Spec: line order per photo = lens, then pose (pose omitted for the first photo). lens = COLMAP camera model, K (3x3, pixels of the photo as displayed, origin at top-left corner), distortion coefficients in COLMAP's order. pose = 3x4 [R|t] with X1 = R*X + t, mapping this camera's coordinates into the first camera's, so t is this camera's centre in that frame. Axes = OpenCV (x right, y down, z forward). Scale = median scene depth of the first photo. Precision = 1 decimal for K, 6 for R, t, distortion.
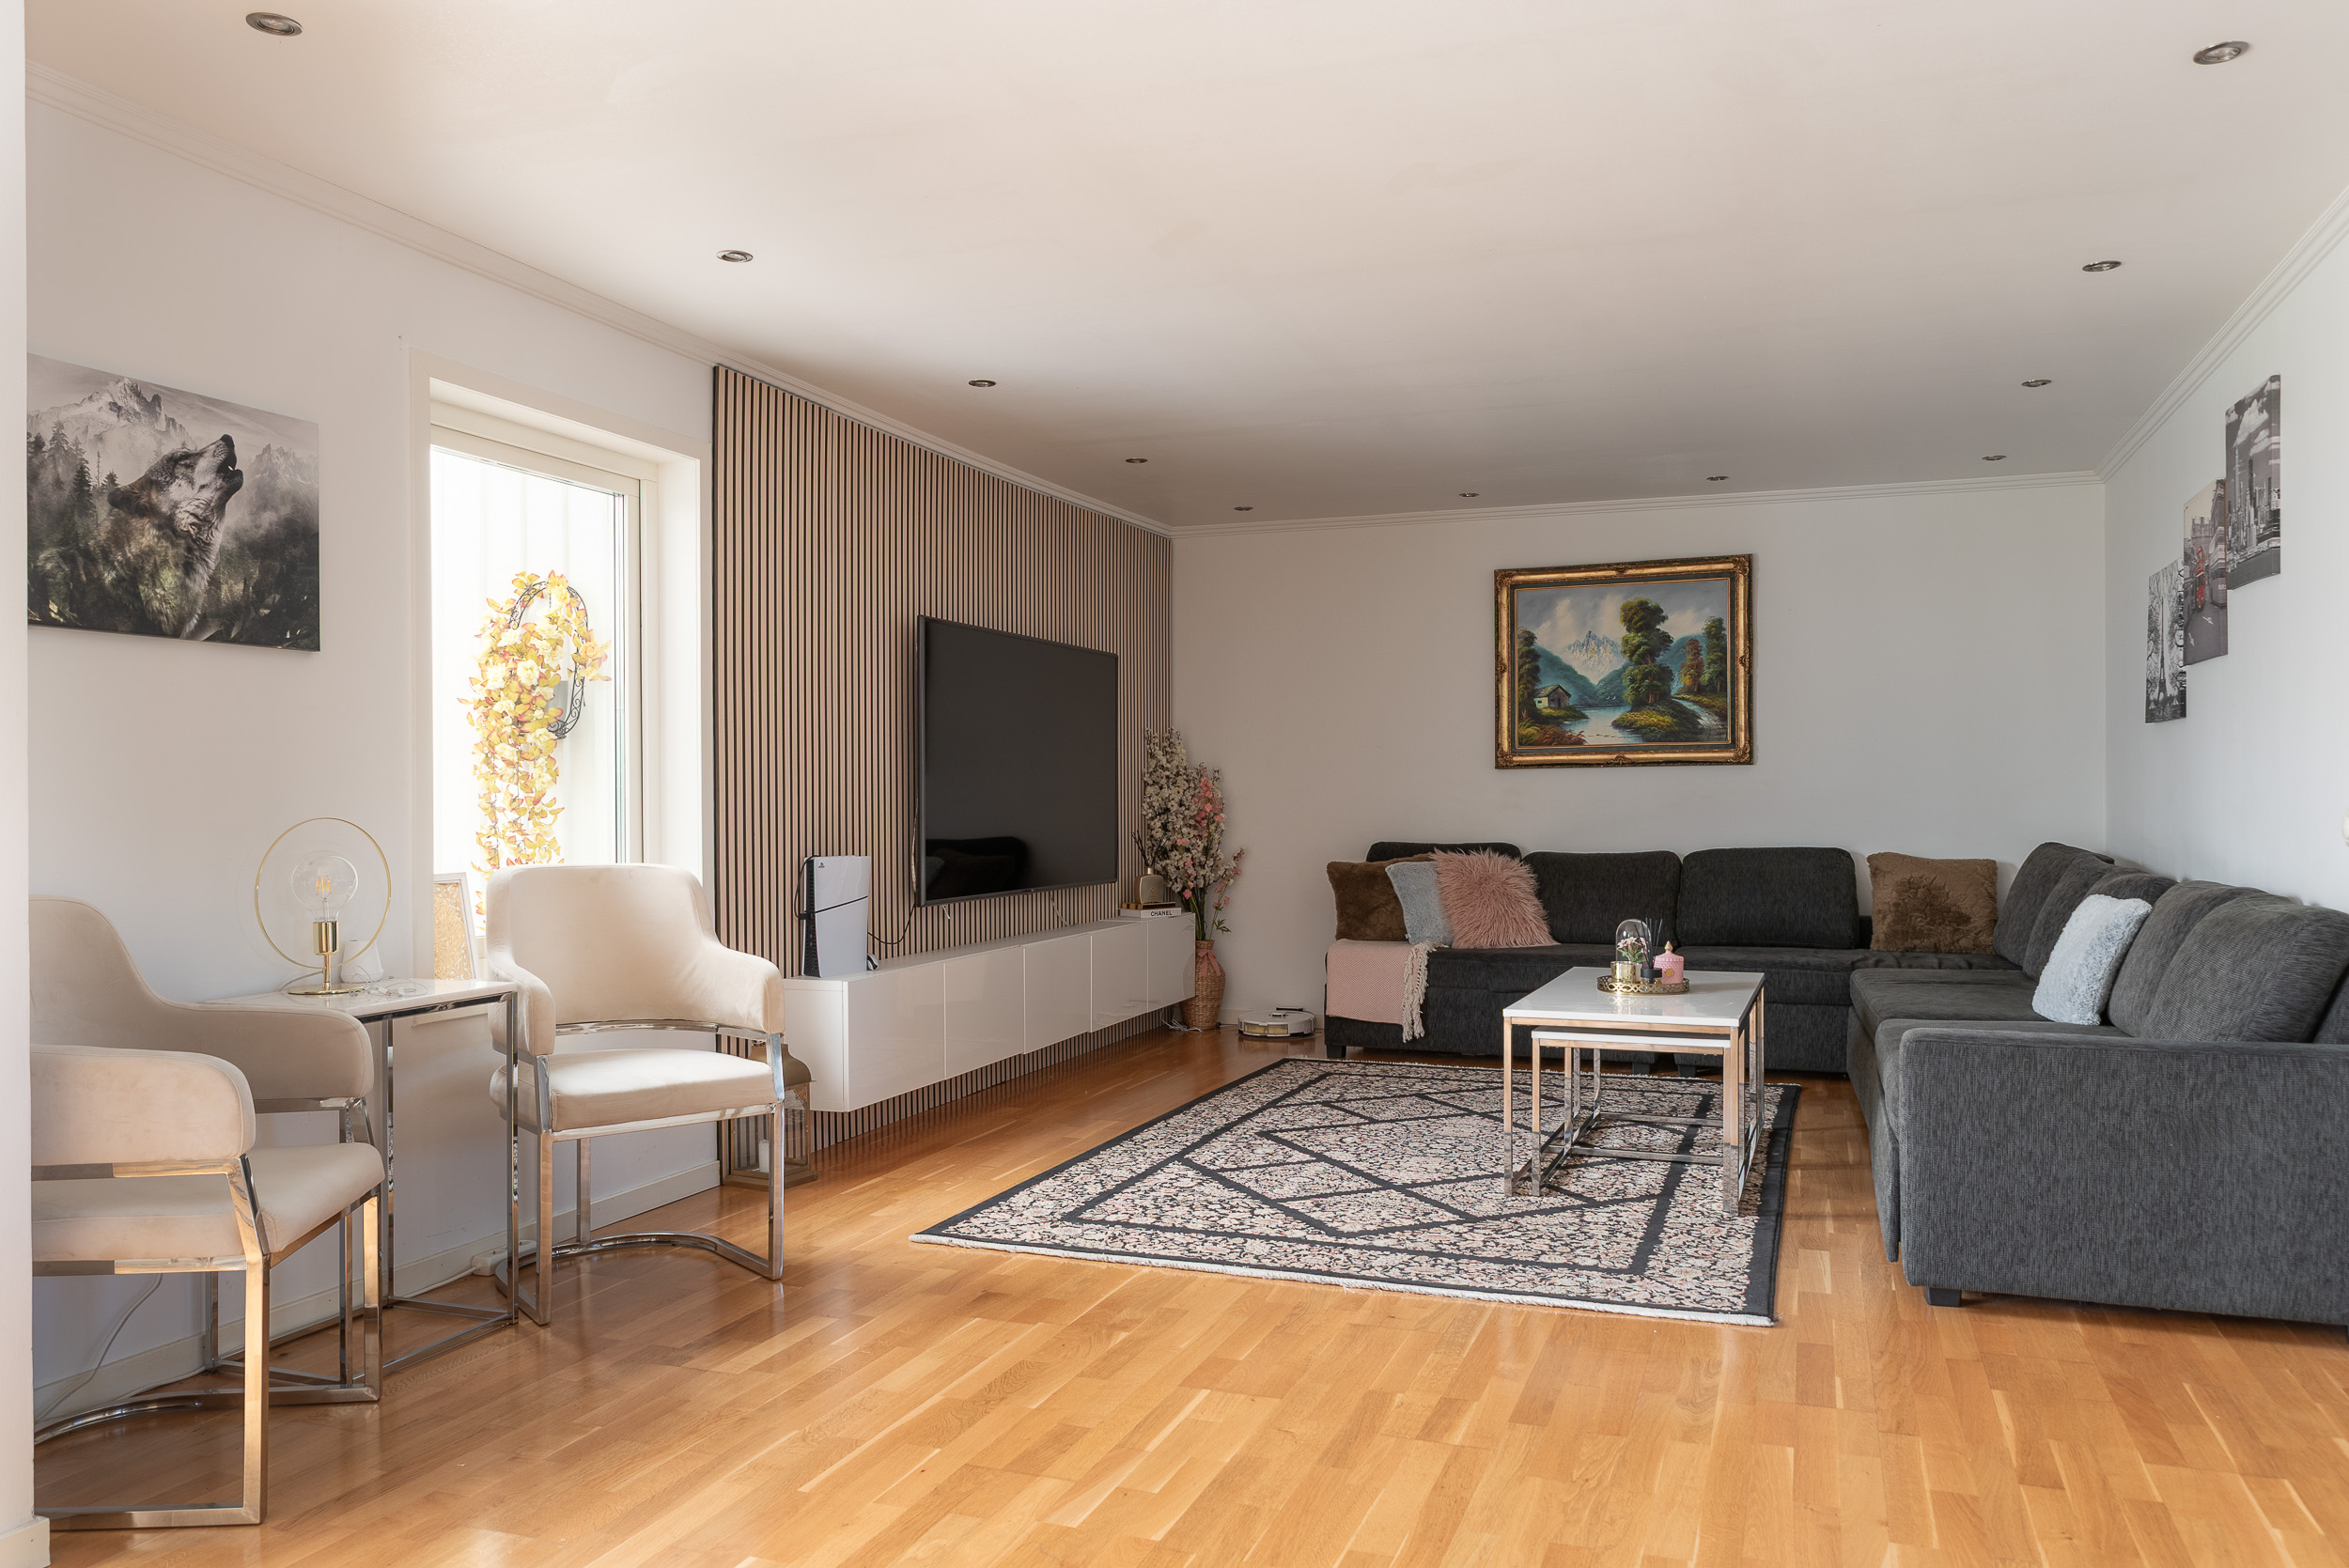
lens RADIAL K [[1672.6, 0, 1176.7], [0, 1672.6, 792.6], [0, 0, 1]] dist [-0.006178, -0.001649]
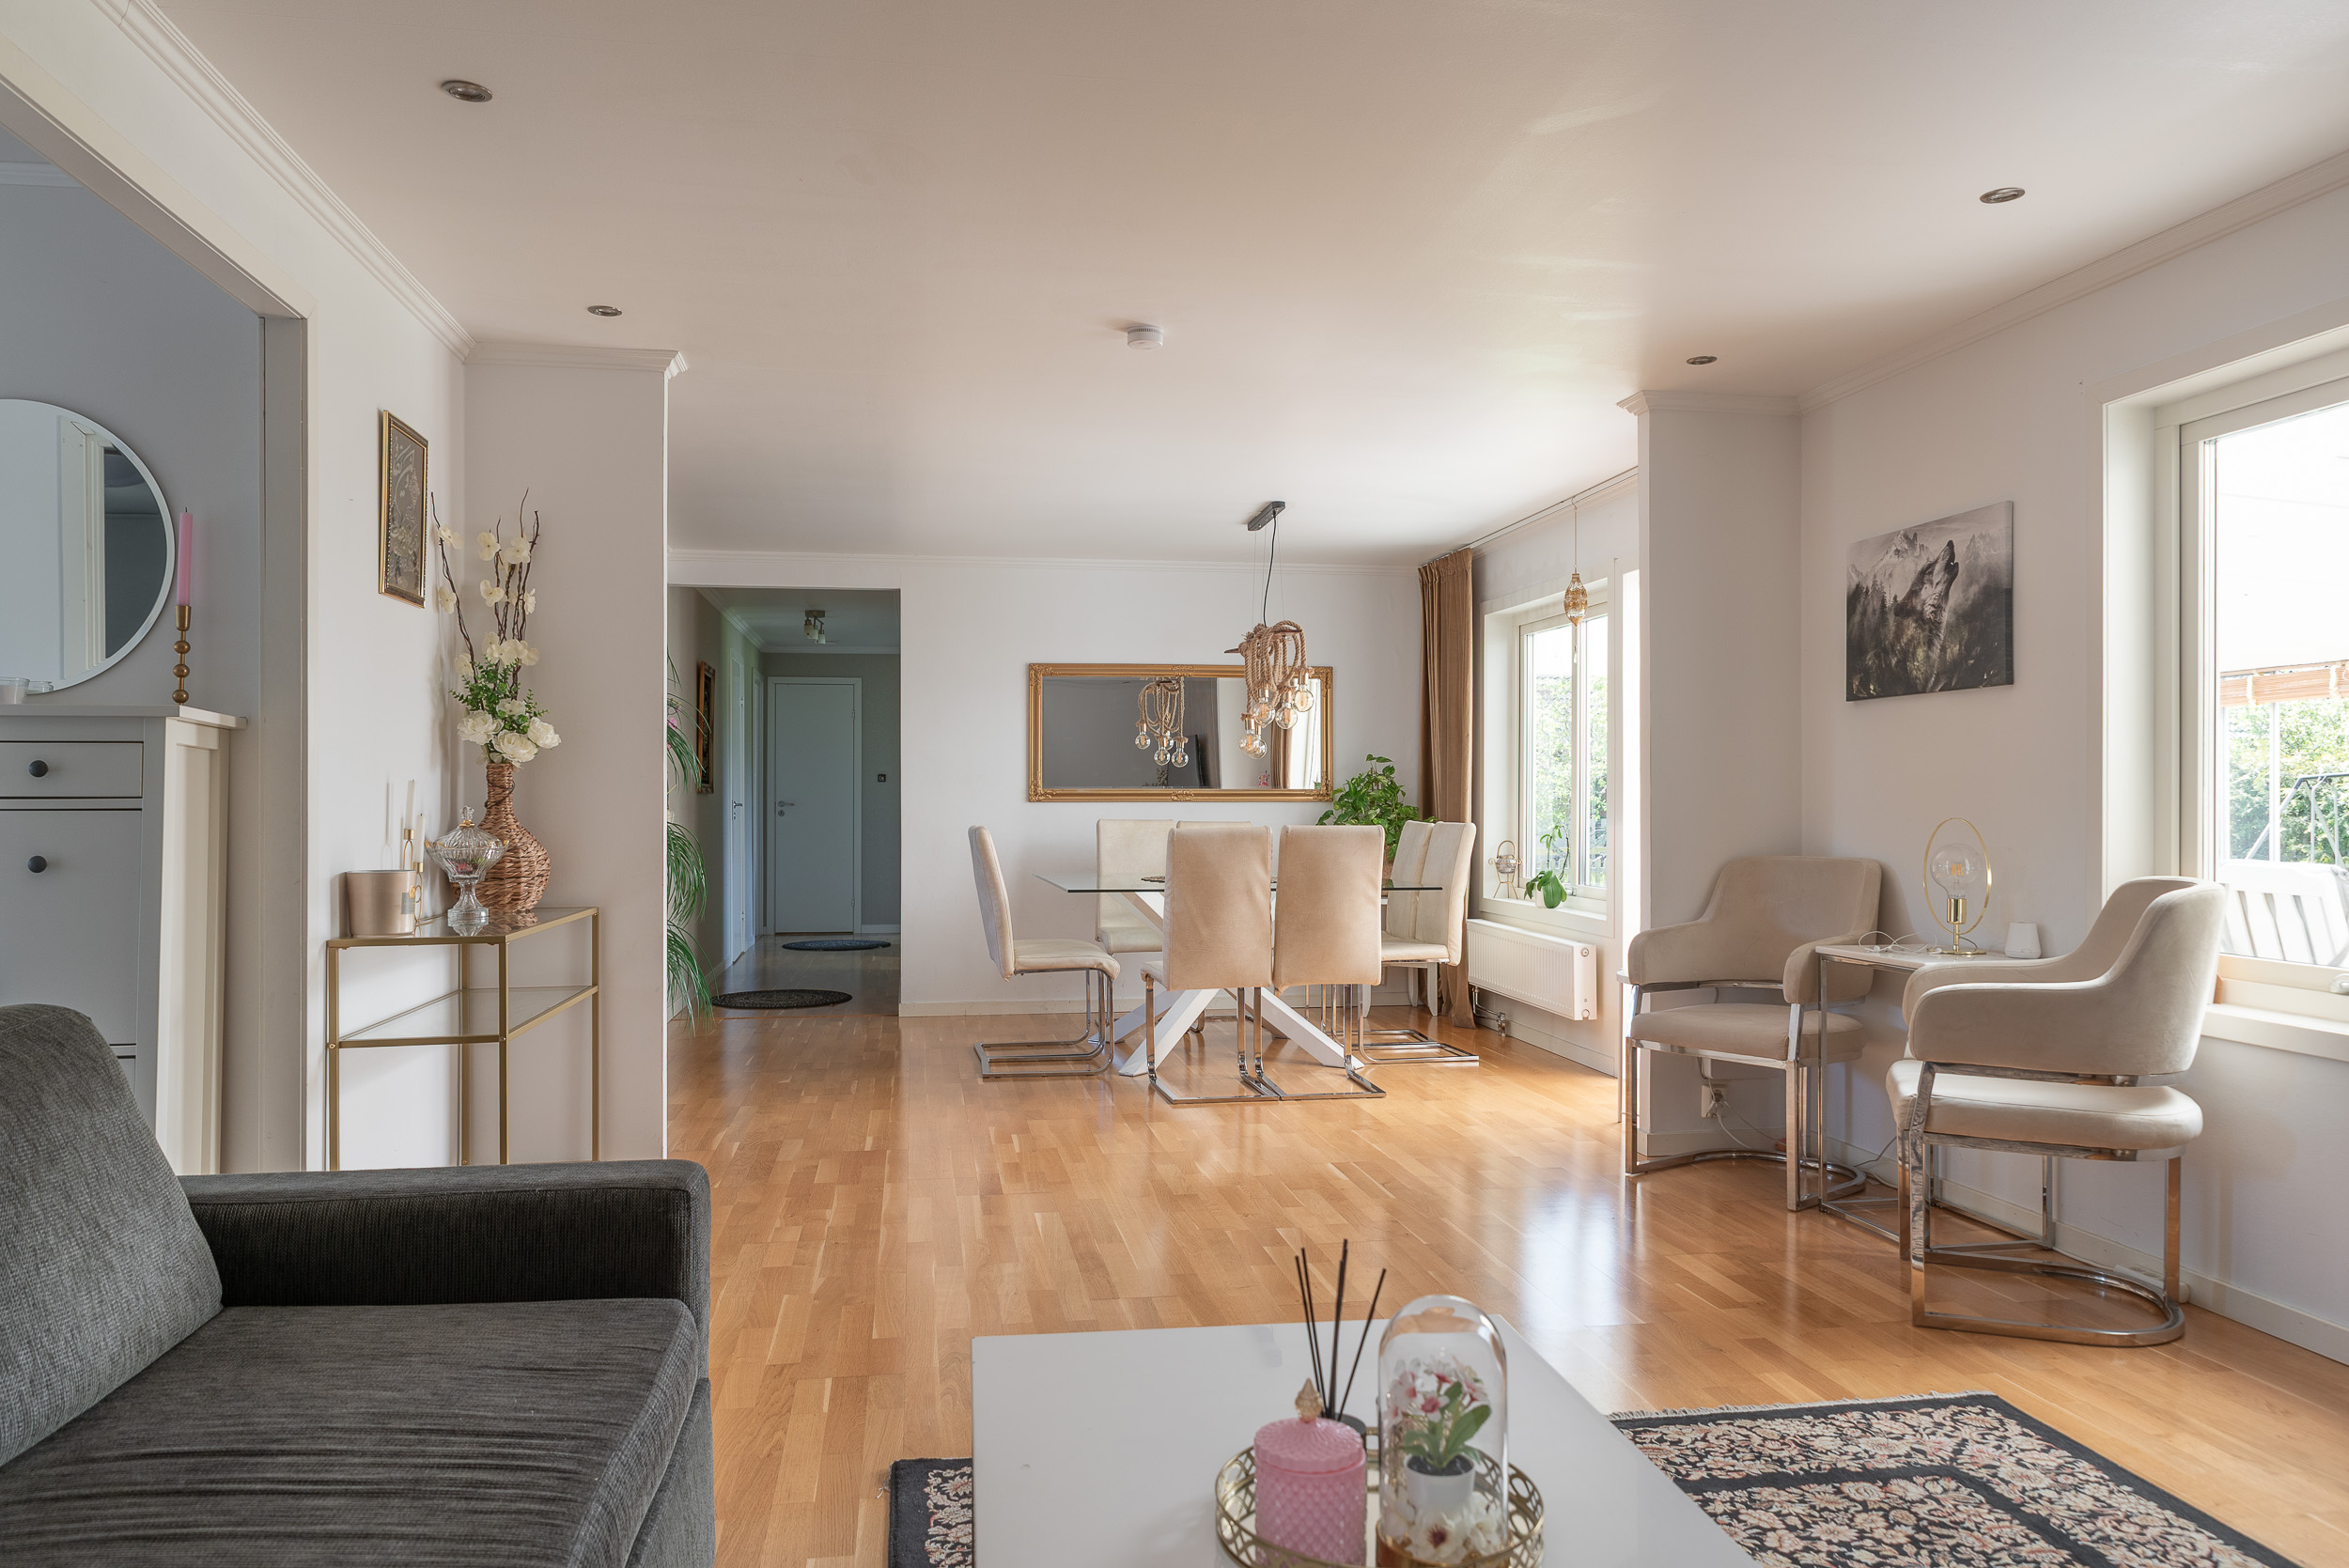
lens RADIAL K [[1672.6, 0, 1176.7], [0, 1672.6, 792.6], [0, 0, 1]] dist [-0.006178, -0.001649]
pose [[-0.868952, 0.001875, -0.494893, 0.490023], [0.002902, 0.999995, -0.001307, -0.003458], [0.494888, -0.002572, -0.868953, 1.365161]]
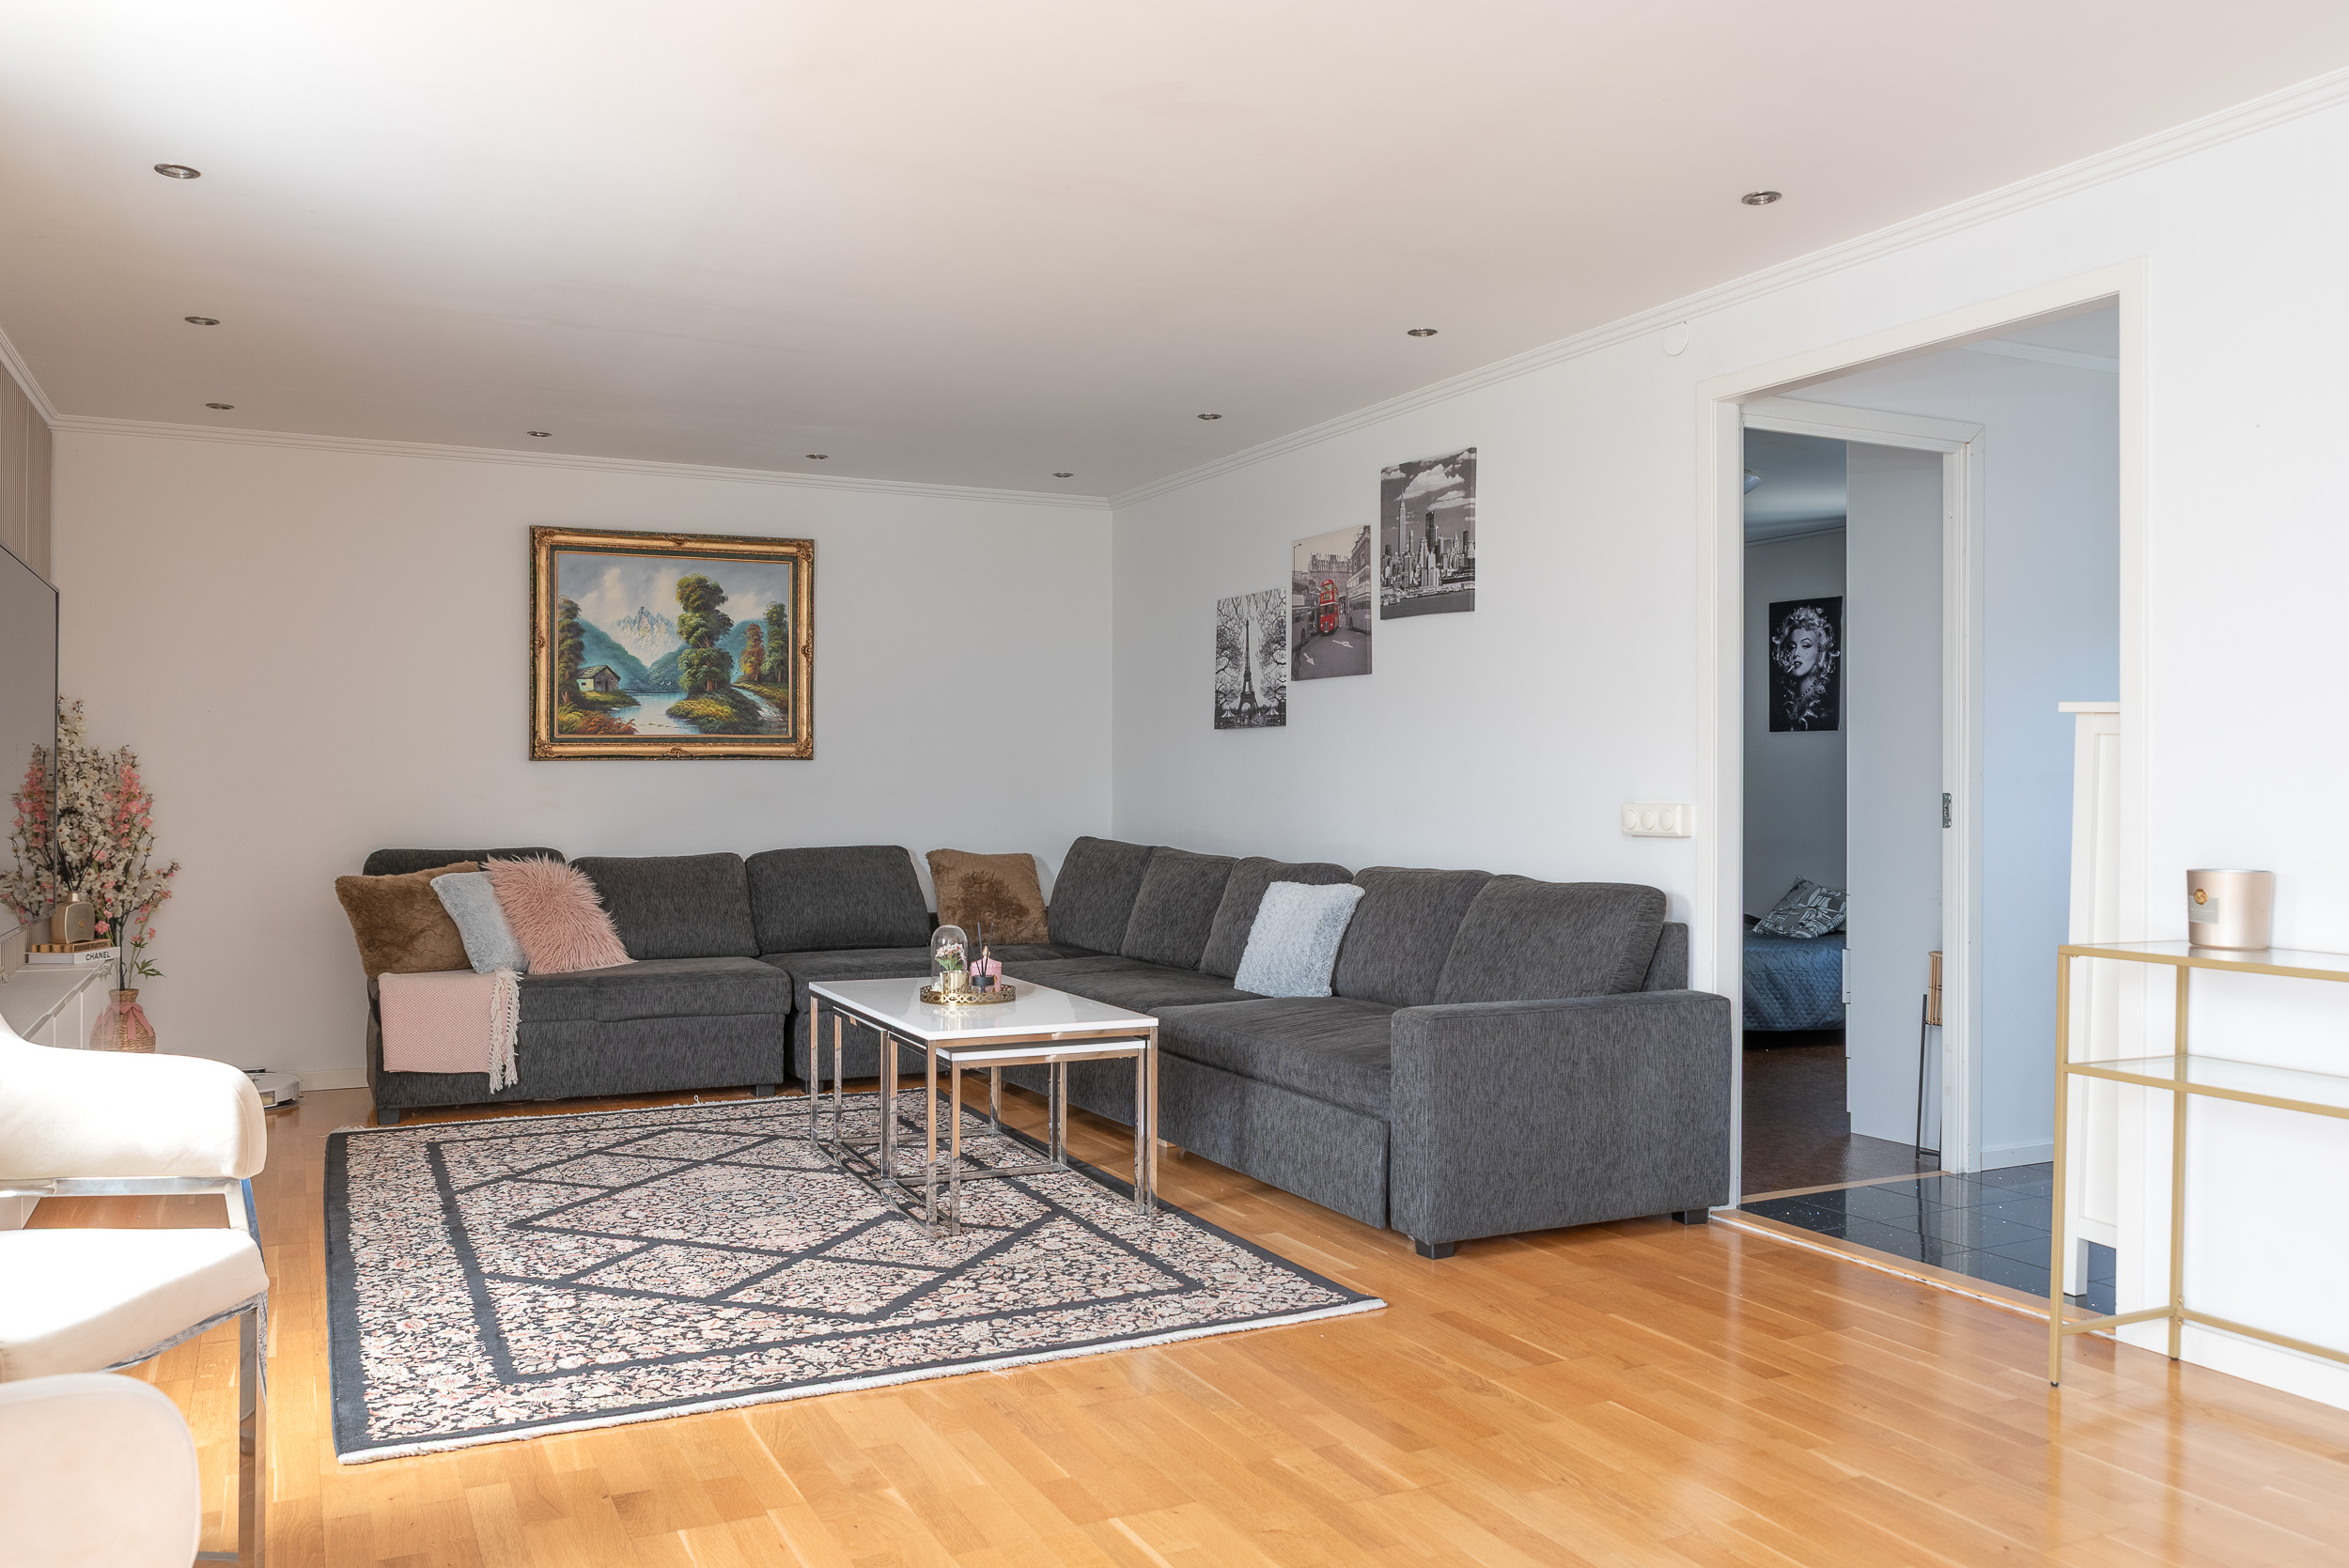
lens RADIAL K [[1757.5, 0, 1174.5], [0, 1757.5, 784.0], [0, 0, 1]] dist [-0.010435, 0.000742]
pose [[0.691012, 0.006399, 0.722815, -0.401725], [-0.003966, 0.999979, -0.005061, 0.001848], [-0.722833, 0.000631, 0.691023, 0.265717]]
